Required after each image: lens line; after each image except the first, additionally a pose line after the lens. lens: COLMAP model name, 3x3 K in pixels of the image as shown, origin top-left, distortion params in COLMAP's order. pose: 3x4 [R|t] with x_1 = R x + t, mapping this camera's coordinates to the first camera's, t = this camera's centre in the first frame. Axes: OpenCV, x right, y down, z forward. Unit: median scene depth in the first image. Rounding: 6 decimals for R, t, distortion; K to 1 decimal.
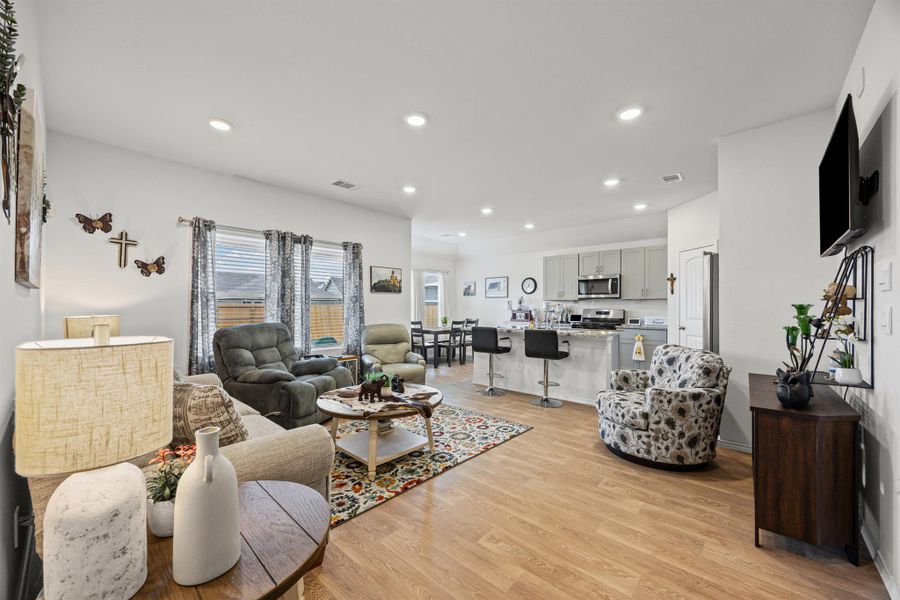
lens RADIAL K [[346.2, 0, 452.2], [0, 346.2, 306.3], [0, 0, 1]] dist [0.005581, 0.000176]
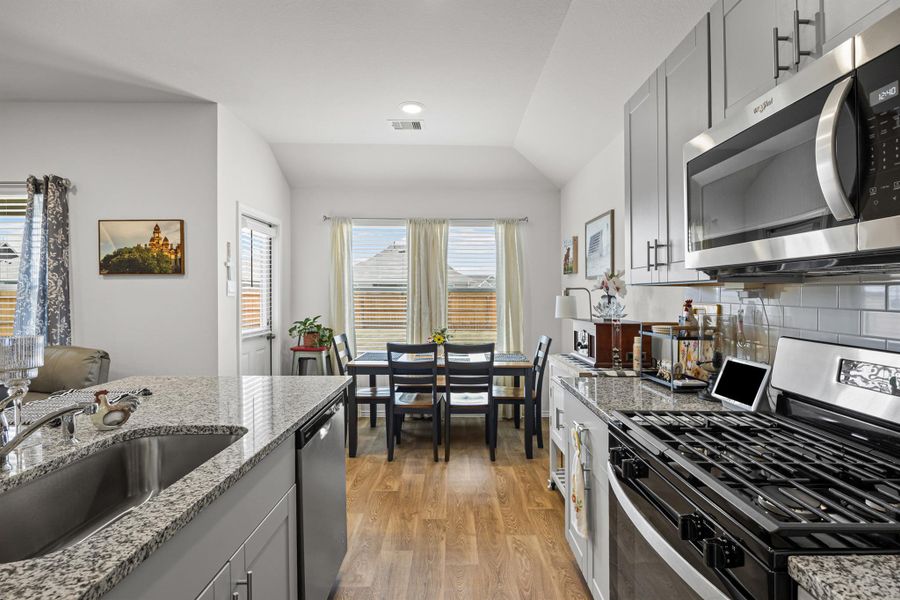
lens RADIAL K [[468.4, 0, 458.2], [0, 468.4, 292.3], [0, 0, 1]] dist [-0.006093, -0.000613]
pose [[0.678211, -0.002006, -0.734865, 0.624893], [-0.000515, 0.999995, -0.003205, -0.017239], [0.734867, 0.002552, 0.678206, 1.024023]]
